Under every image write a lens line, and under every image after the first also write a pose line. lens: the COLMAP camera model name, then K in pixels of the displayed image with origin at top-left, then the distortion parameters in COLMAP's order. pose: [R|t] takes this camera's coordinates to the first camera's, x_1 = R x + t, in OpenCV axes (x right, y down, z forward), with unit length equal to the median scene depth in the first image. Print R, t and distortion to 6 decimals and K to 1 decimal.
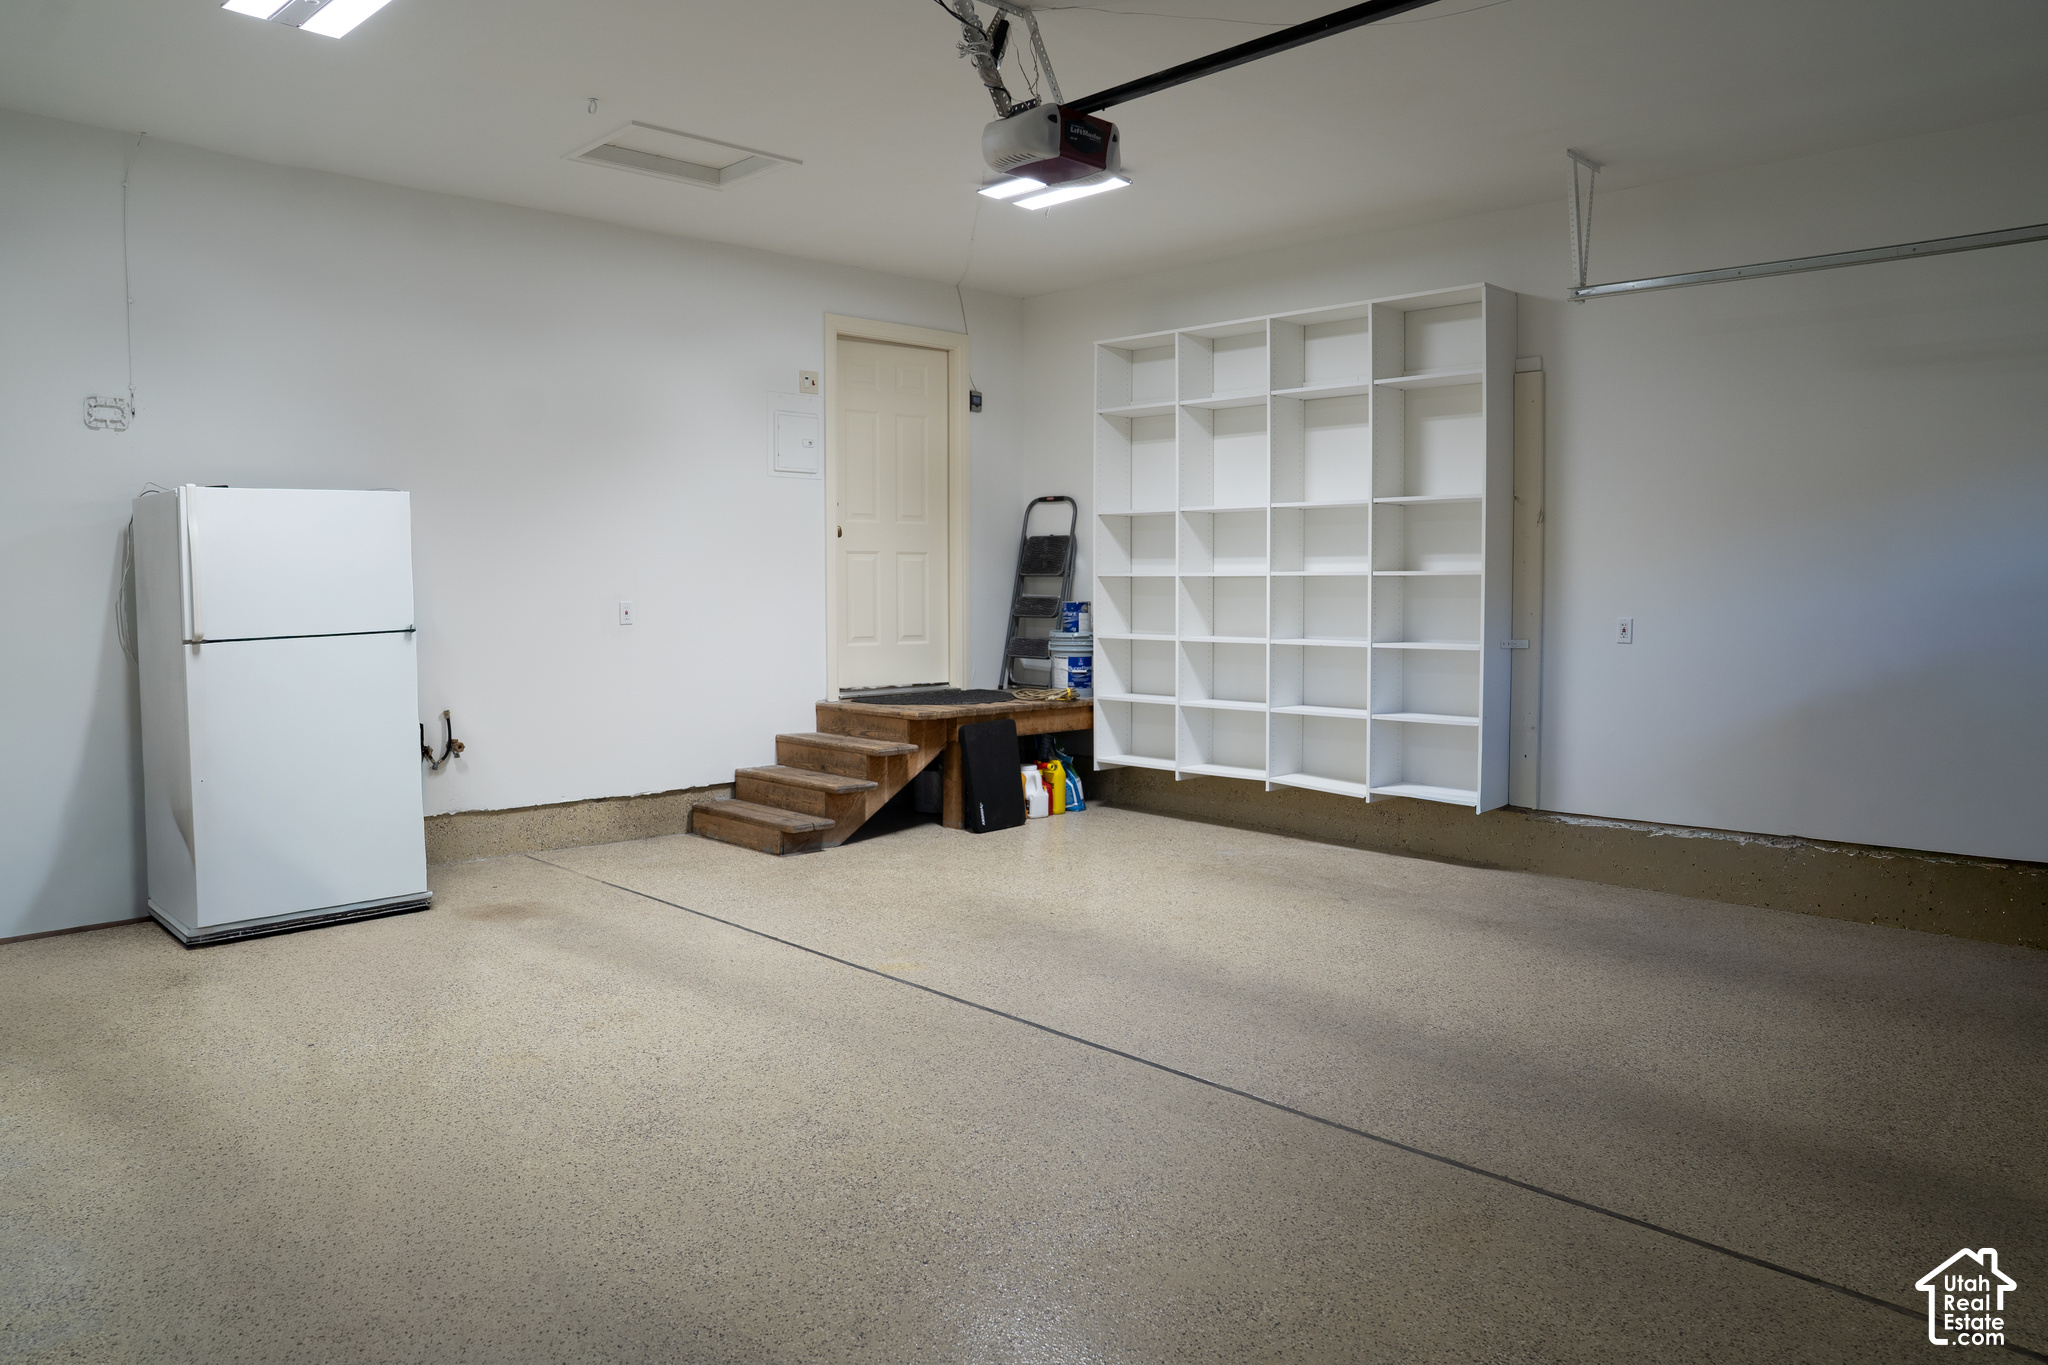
lens RADIAL K [[1421.7, 0, 1063.9], [0, 1421.7, 684.9], [0, 0, 1]] dist [-0.128891, 0.089374]
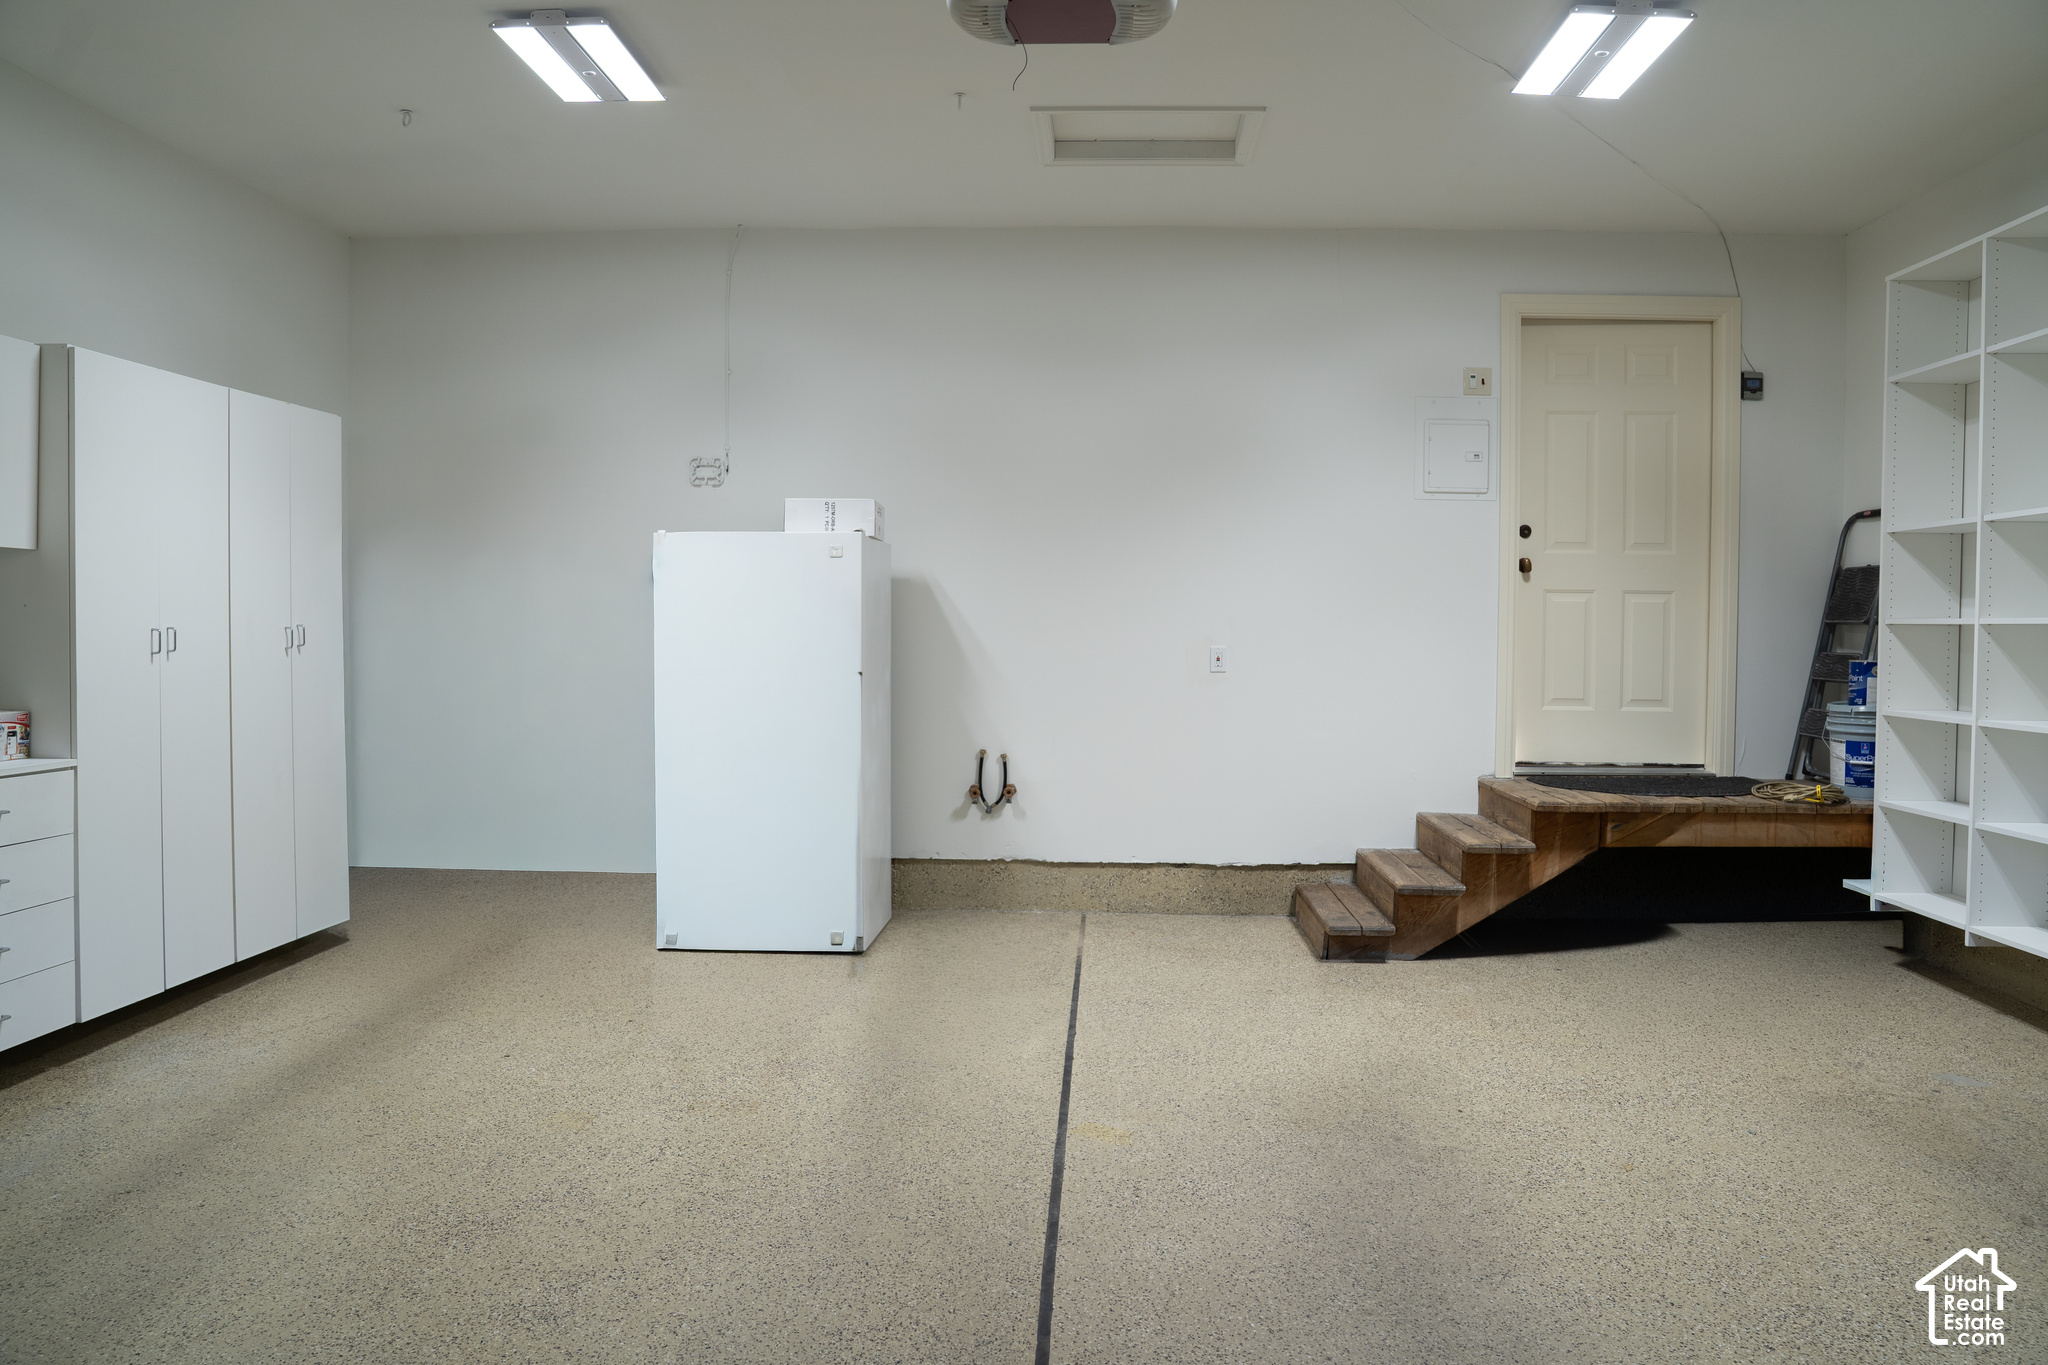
lens RADIAL K [[1421.7, 0, 1063.9], [0, 1421.7, 684.9], [0, 0, 1]] dist [-0.128891, 0.089374]
pose [[0.674932, 0.034828, -0.737058, 0.274918], [-0.060245, 0.998152, -0.008001, -0.021121], [0.735416, 0.049805, 0.675783, 0.309188]]
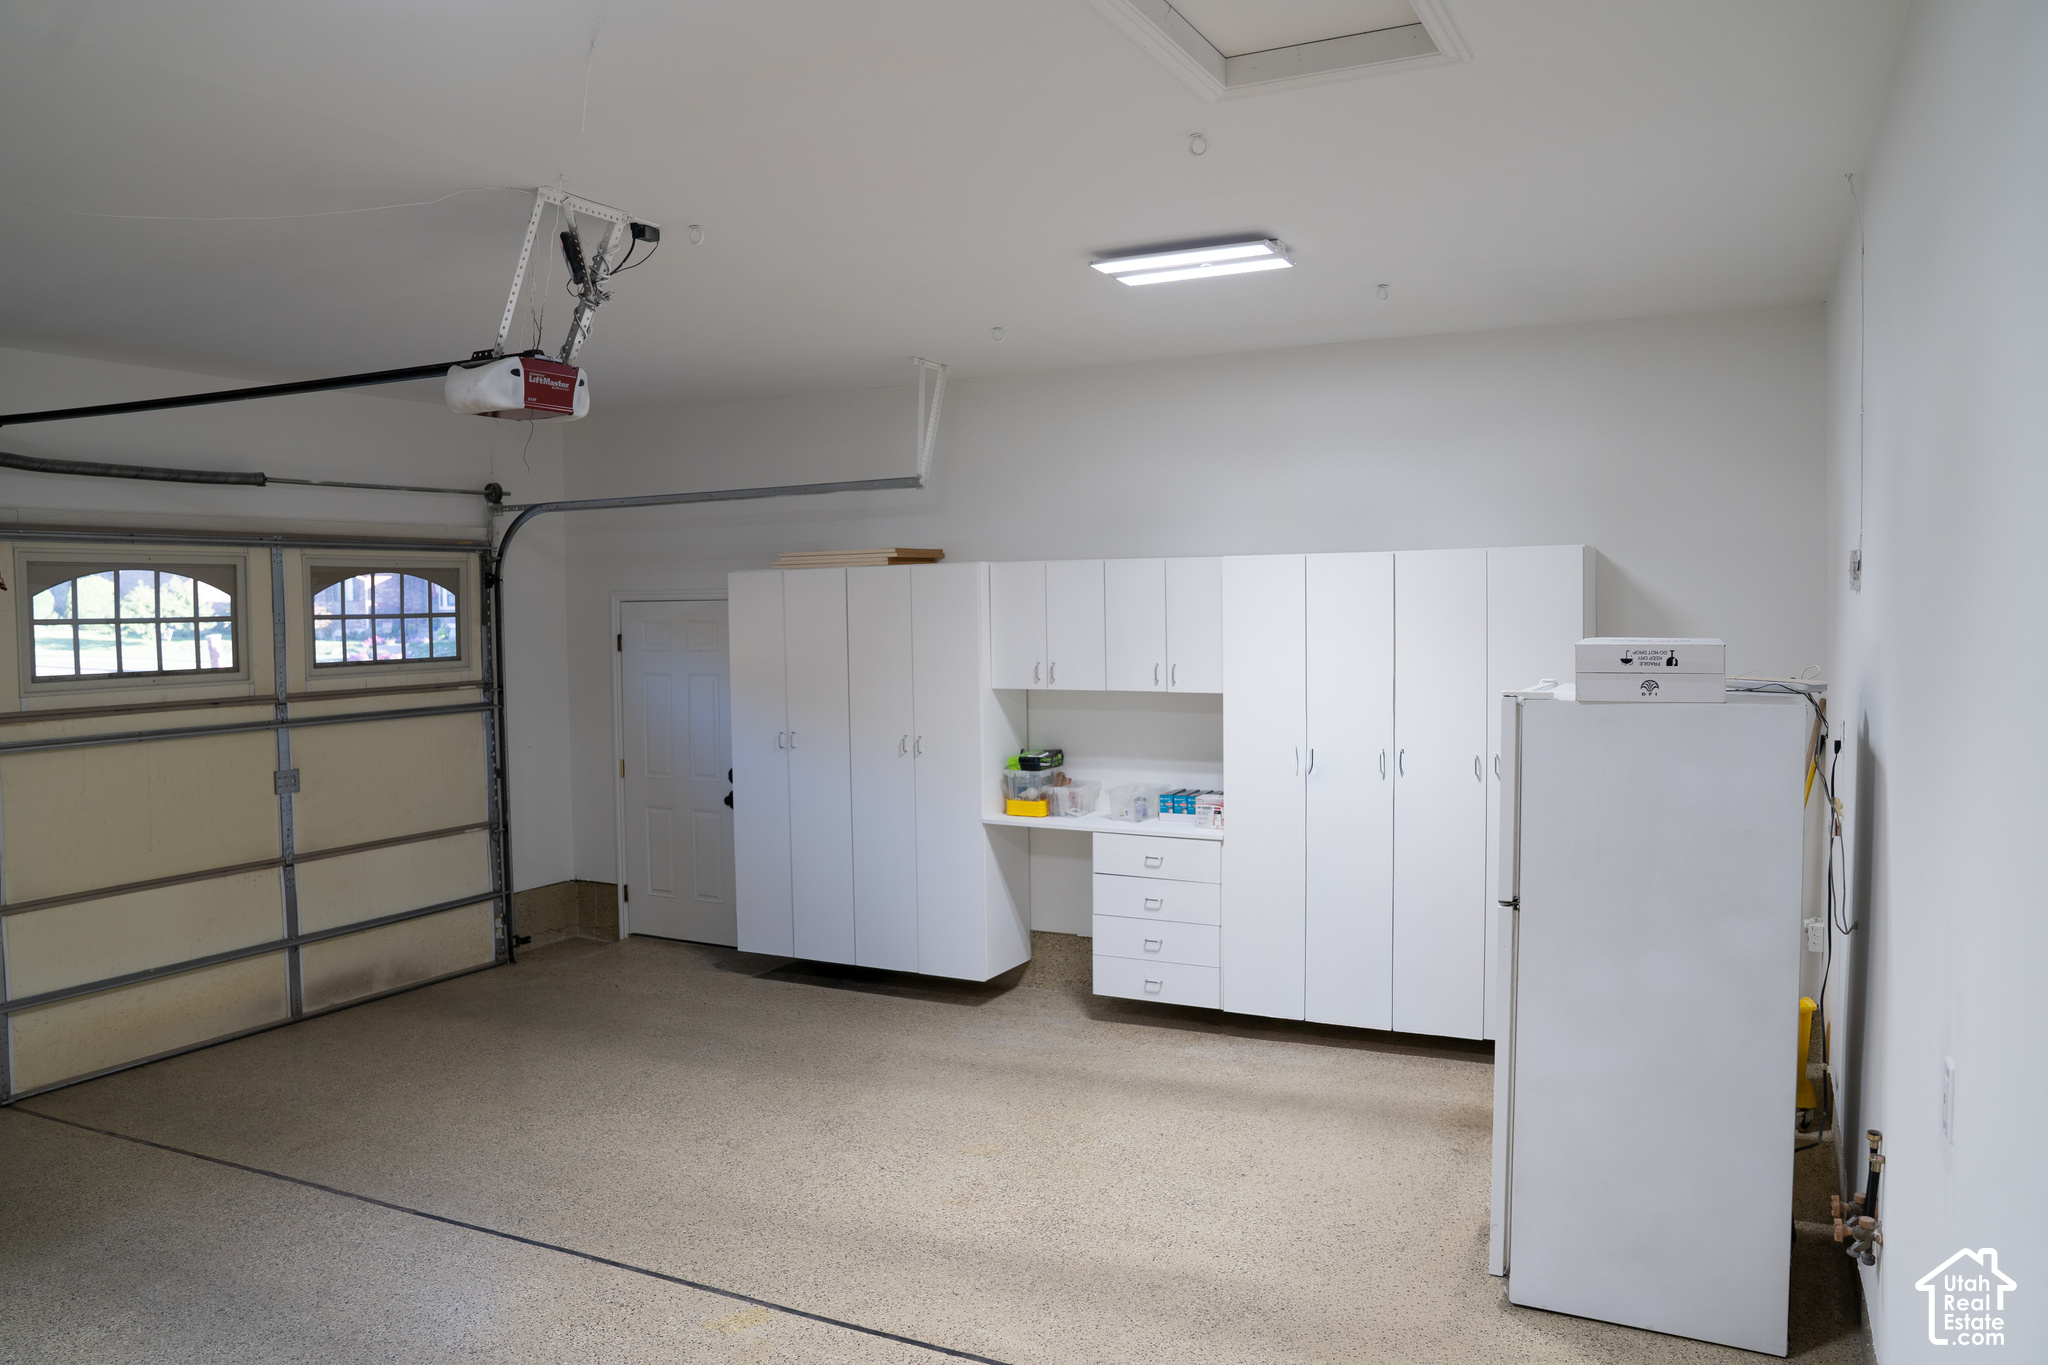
lens RADIAL K [[1483.1, 0, 1024.0], [0, 1483.1, 682.5], [0, 0, 1]] dist [-0.113489, 0.091074]
pose [[-0.963083, 0.028301, -0.267713, -0.040424], [-0.004586, 0.992589, 0.121430, -0.167731], [0.269166, 0.118175, -0.955816, 1.177091]]
